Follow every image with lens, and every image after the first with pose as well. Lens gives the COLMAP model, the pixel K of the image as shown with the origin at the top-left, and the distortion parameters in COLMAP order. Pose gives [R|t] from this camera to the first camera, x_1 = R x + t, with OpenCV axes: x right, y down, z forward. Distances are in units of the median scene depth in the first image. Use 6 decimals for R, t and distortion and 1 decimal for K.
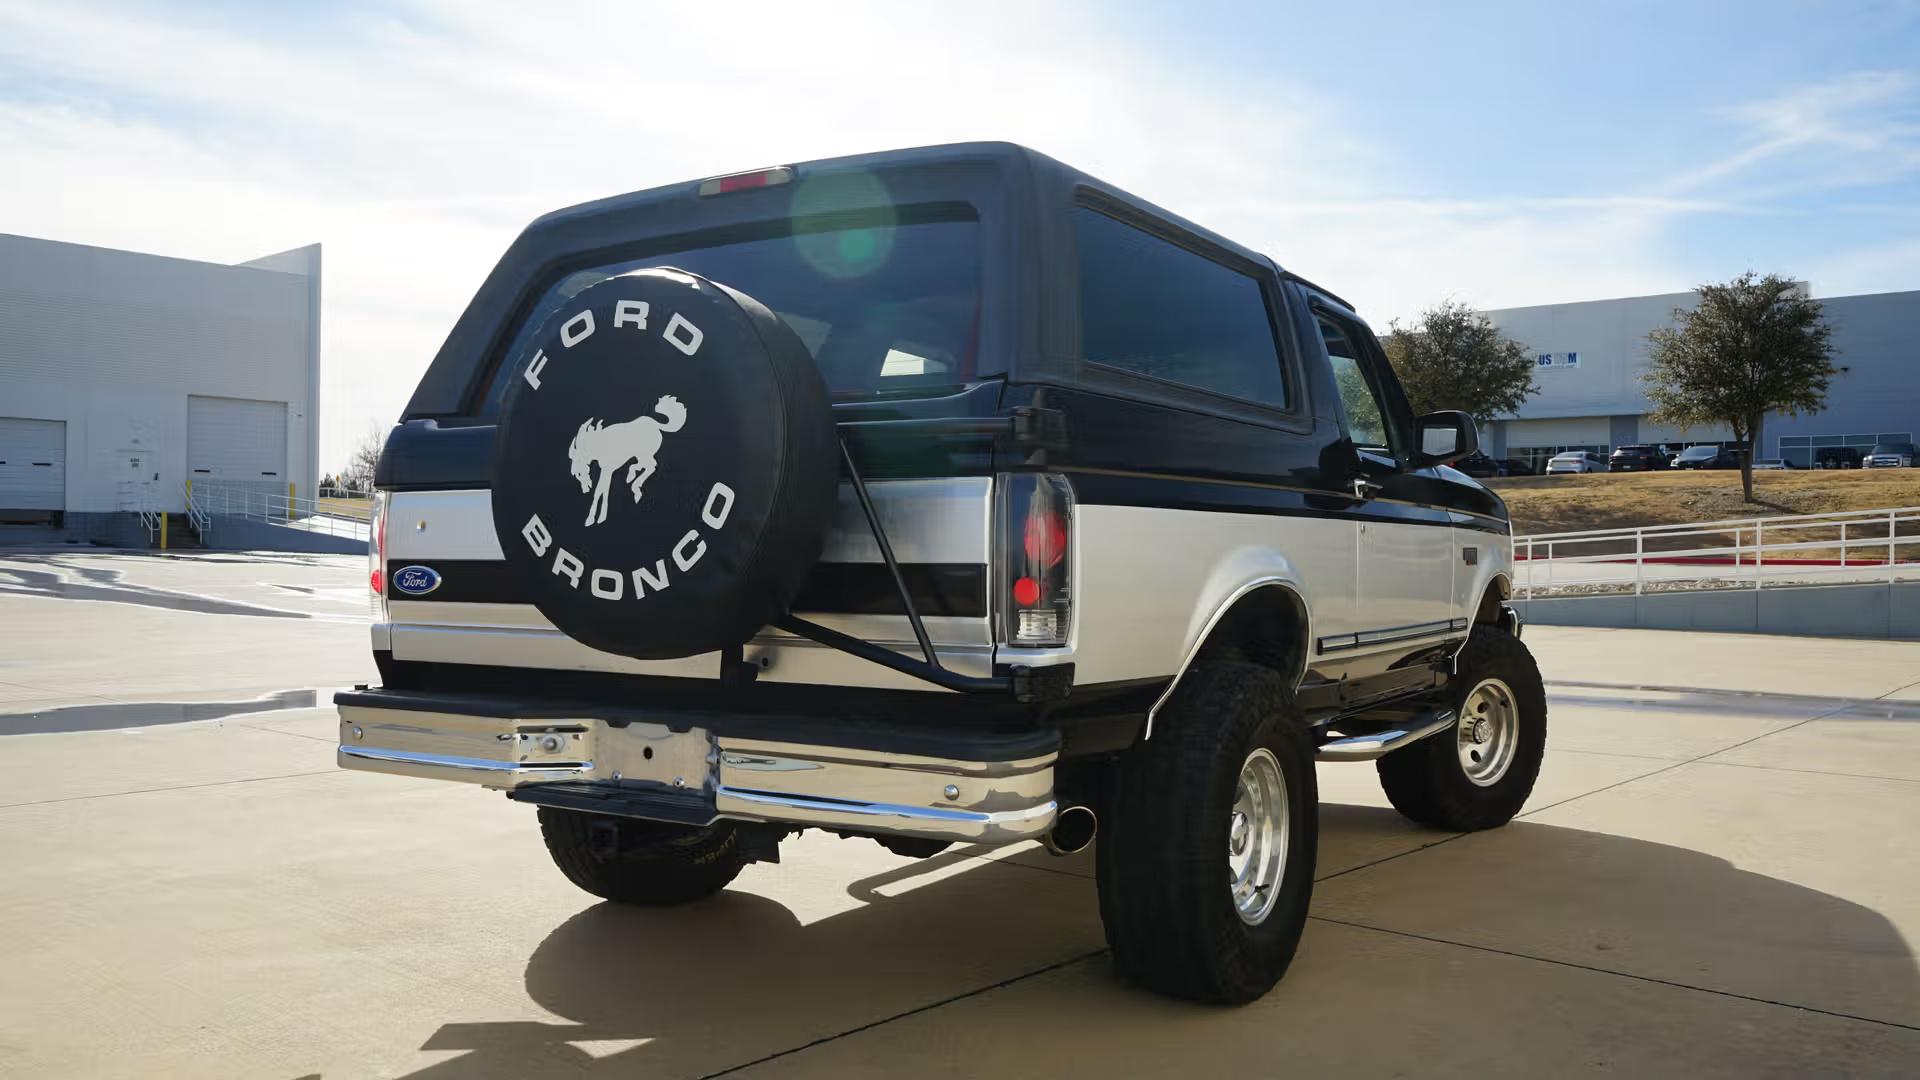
lens RADIAL K [[1543.0, 0, 947.8], [0, 1543.0, 588.9], [0, 0, 1]] dist [-0.010236, 0.003479]
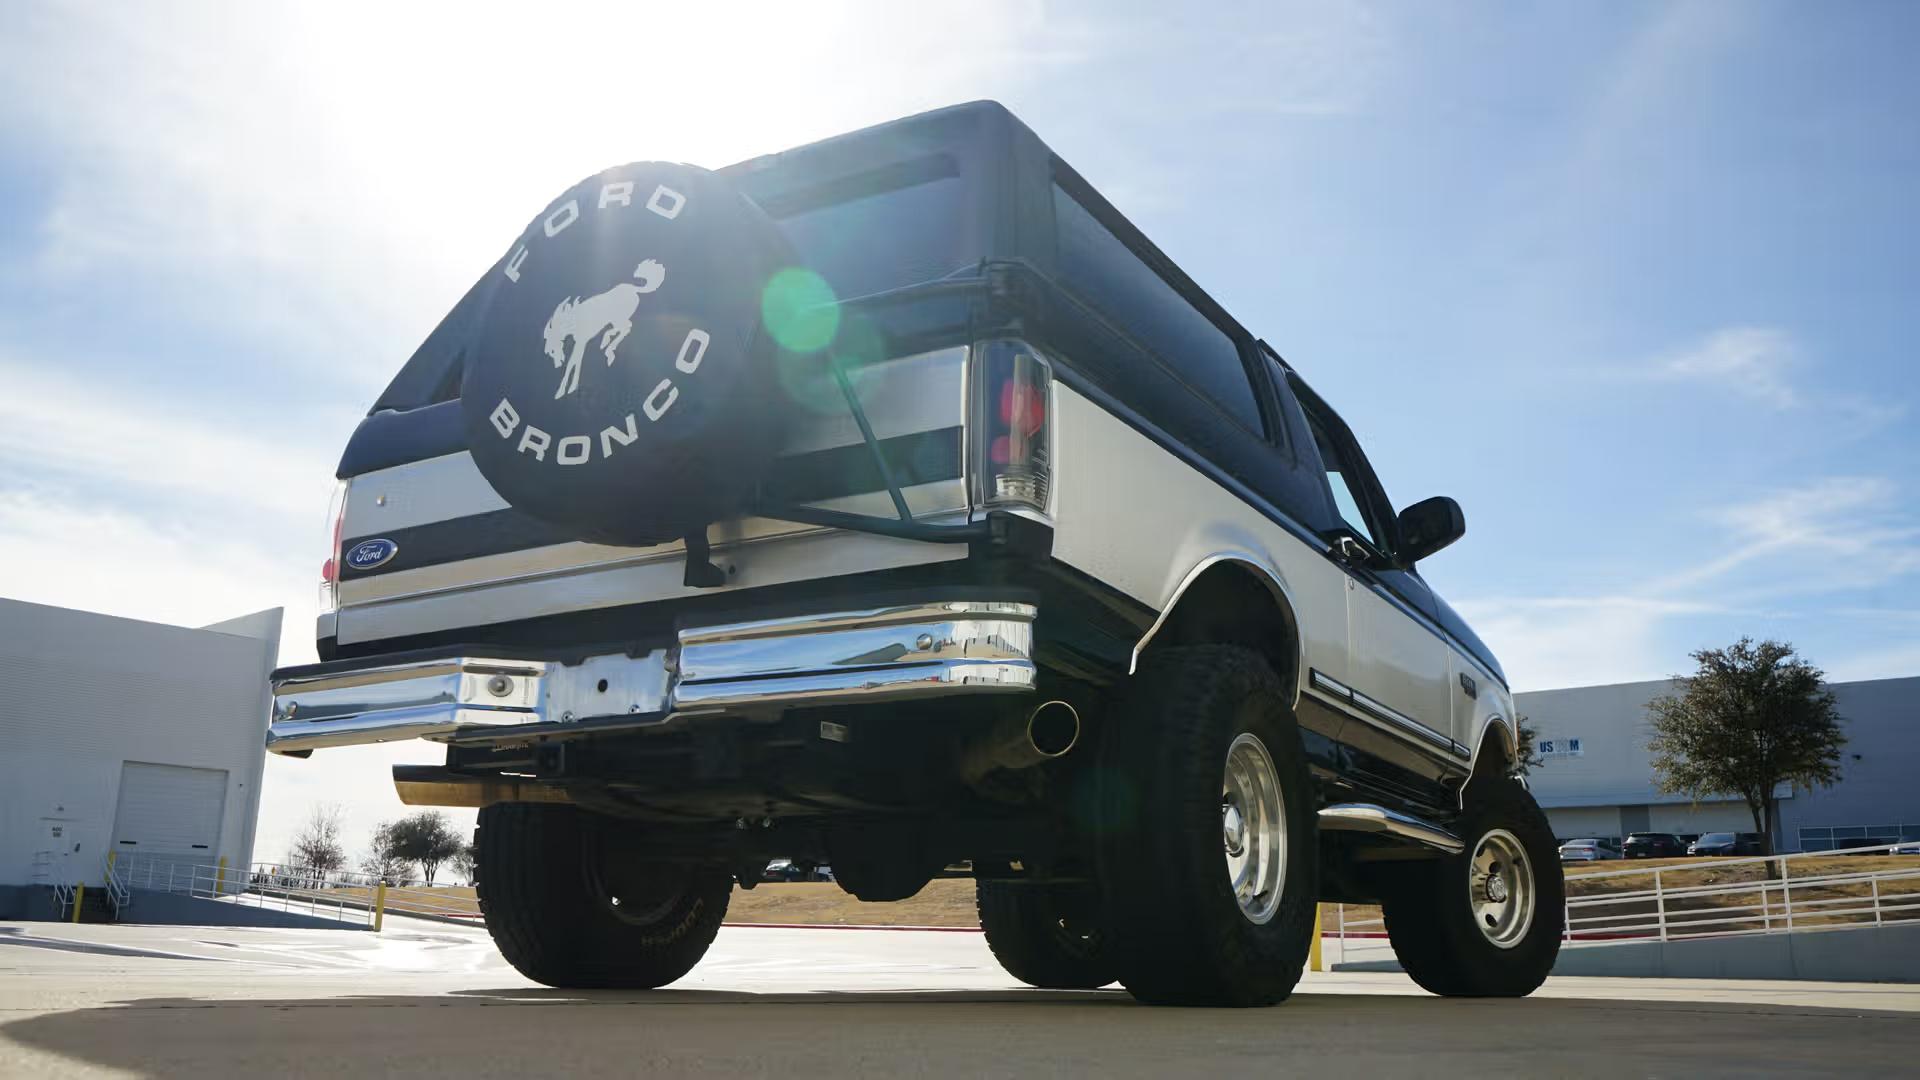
lens RADIAL K [[1639.1, 0, 962.8], [0, 1639.1, 586.2], [0, 0, 1]] dist [-0.021036, 0.041955]
pose [[0.999673, 0.010284, 0.023412, 0.001388], [-0.003976, 0.966941, -0.254971, 0.336103], [-0.025261, 0.254794, 0.966665, 0.015436]]
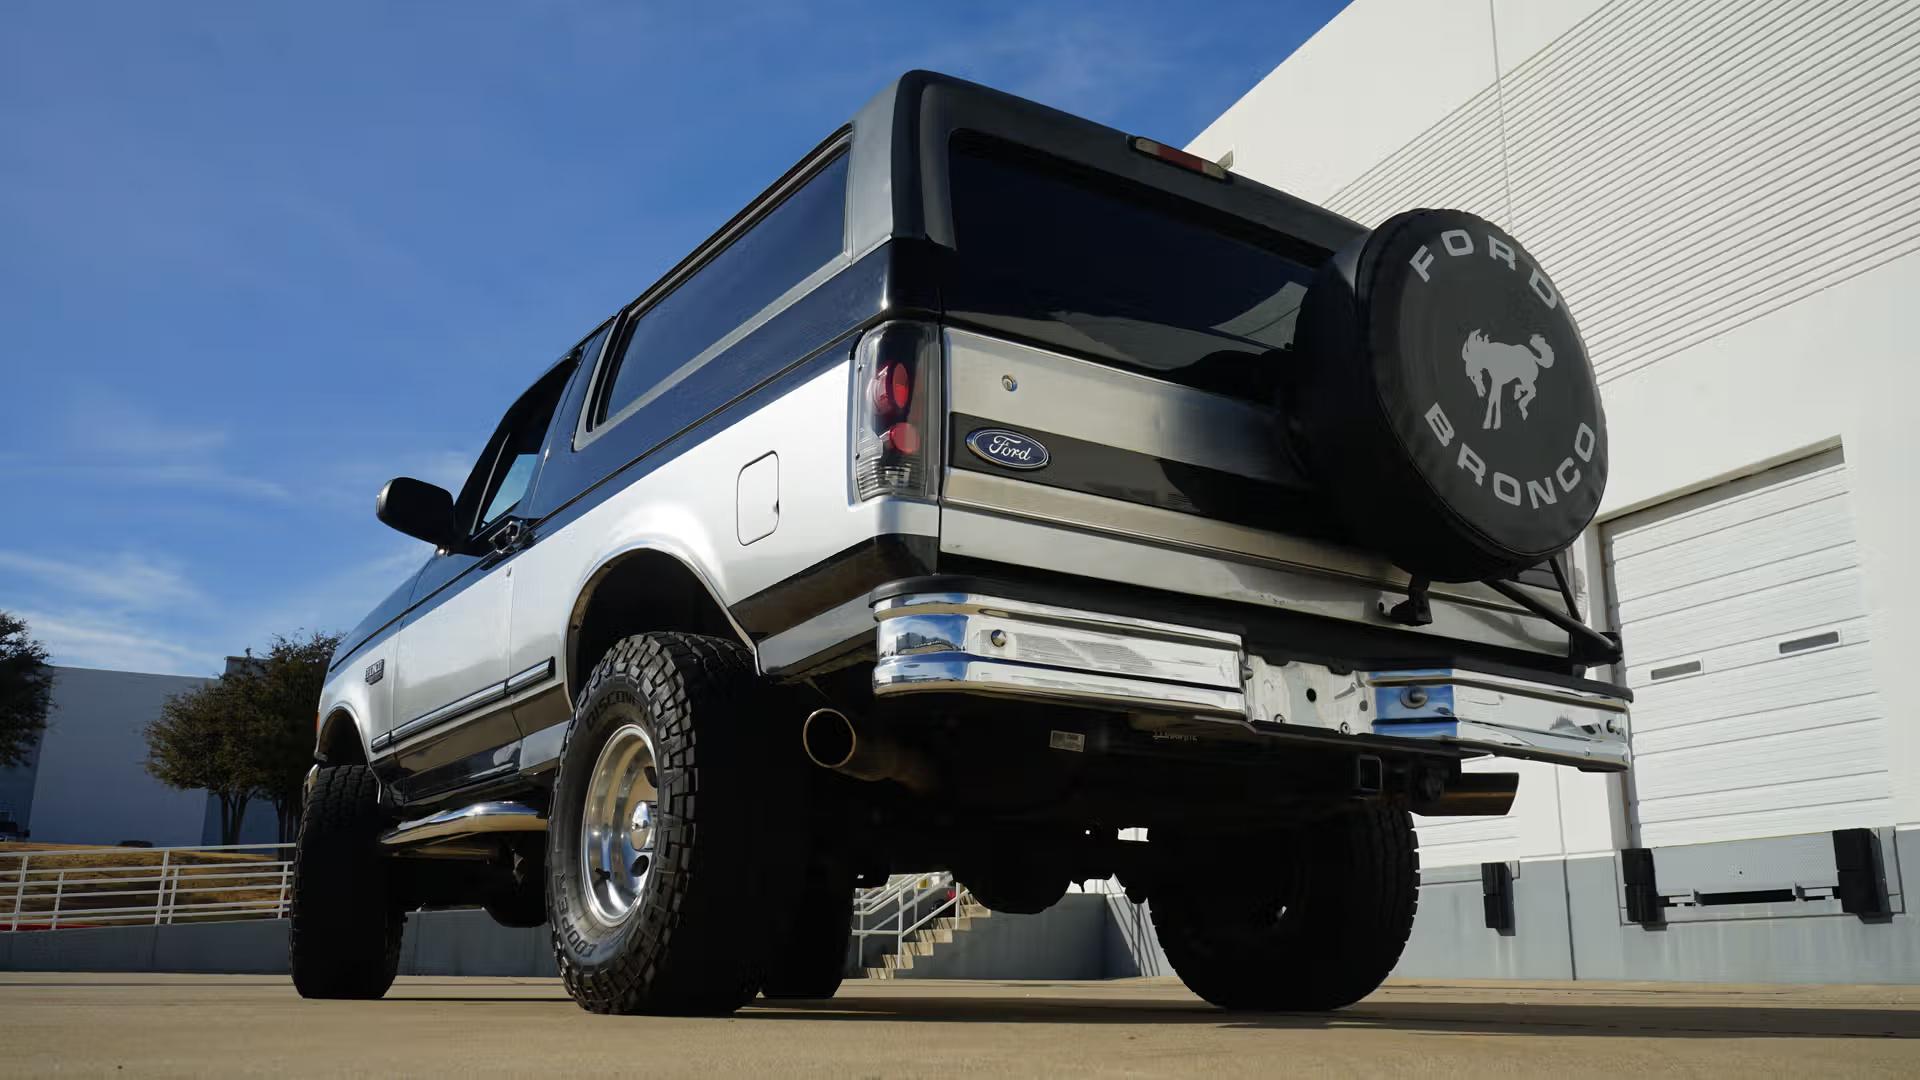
lens RADIAL K [[1639.1, 0, 975.5], [0, 1639.1, 547.0], [0, 0, 1]] dist [-0.021036, 0.041955]
pose [[0.404642, 0.227696, 0.885675, -1.273946], [0.022368, 0.965752, -0.258502, 0.296430], [-0.914202, 0.124411, 0.385691, 0.892668]]
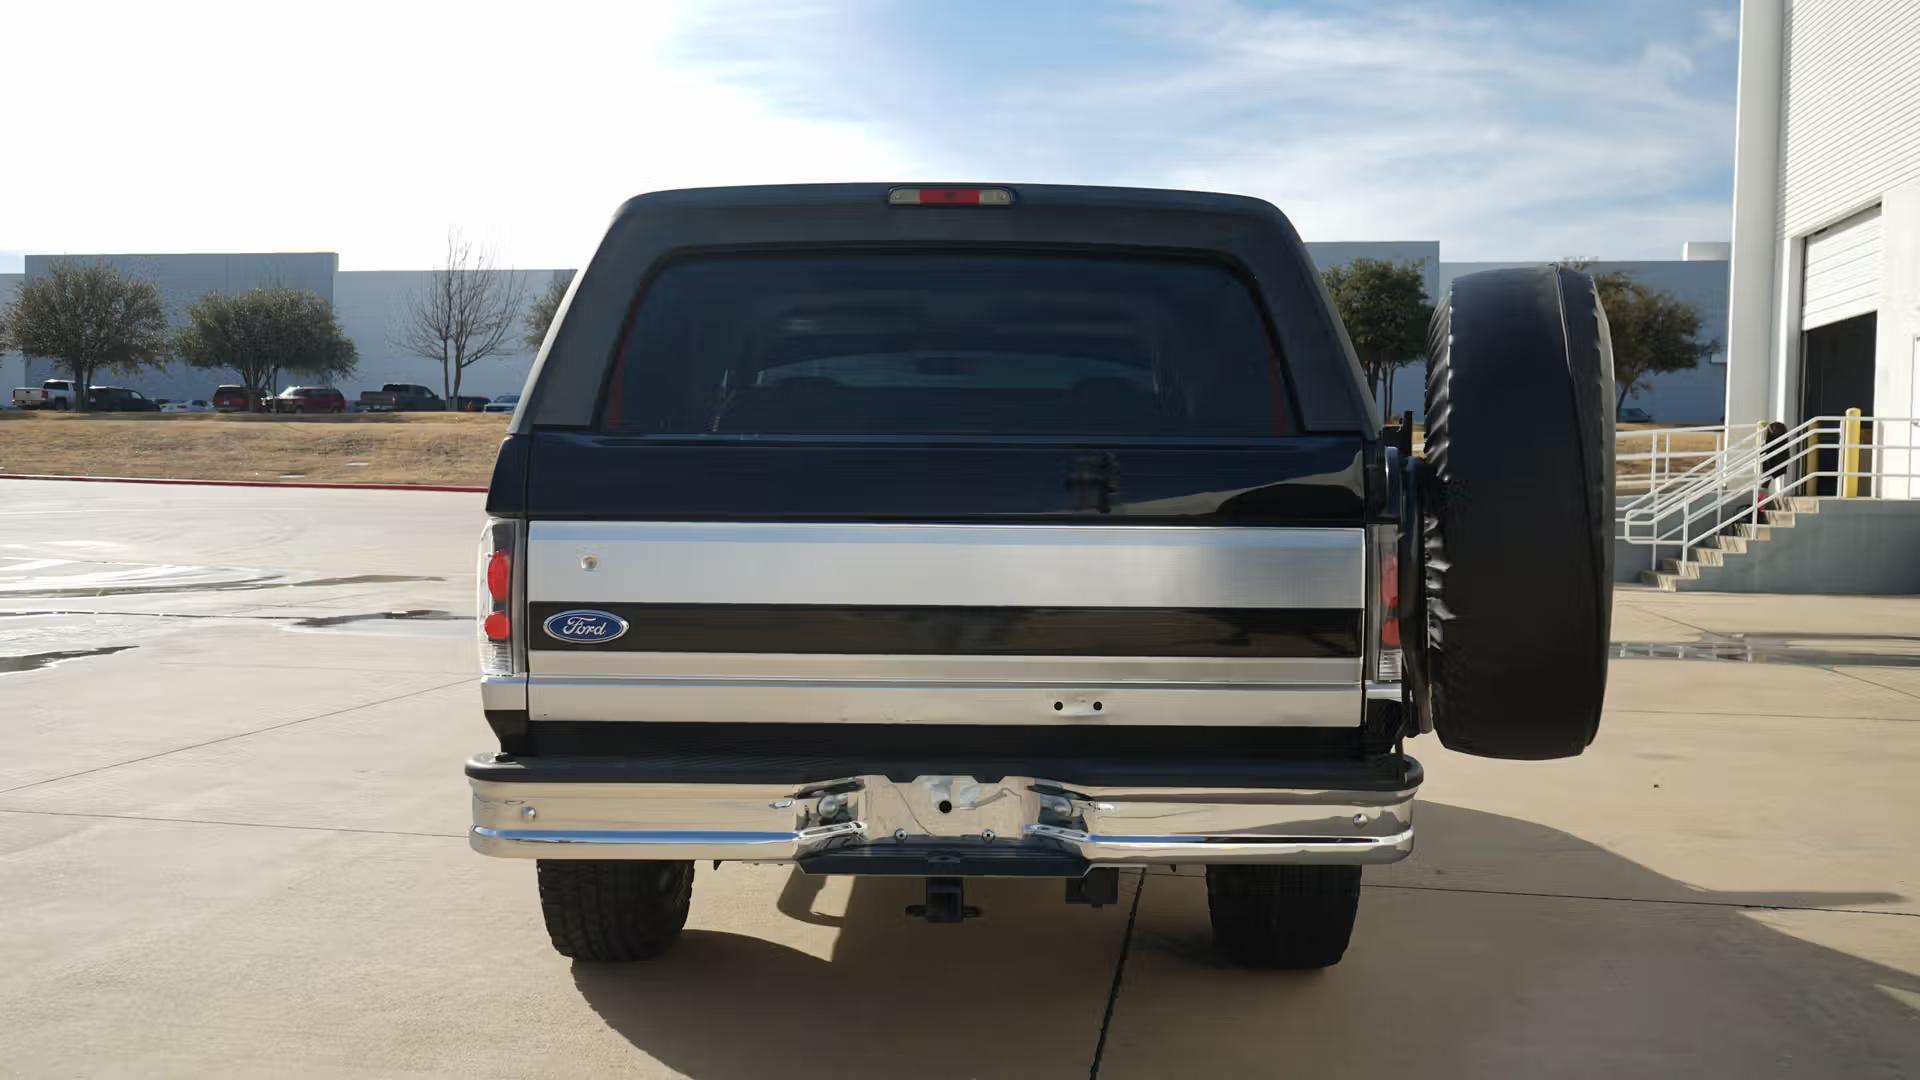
lens RADIAL K [[1543.0, 0, 942.3], [0, 1543.0, 559.8], [0, 0, 1]] dist [-0.010236, 0.003479]
pose [[0.854367, -0.022876, 0.519166, -0.762531], [0.009316, 0.999544, 0.028713, -0.080656], [-0.519586, -0.019695, 0.854191, 0.218308]]
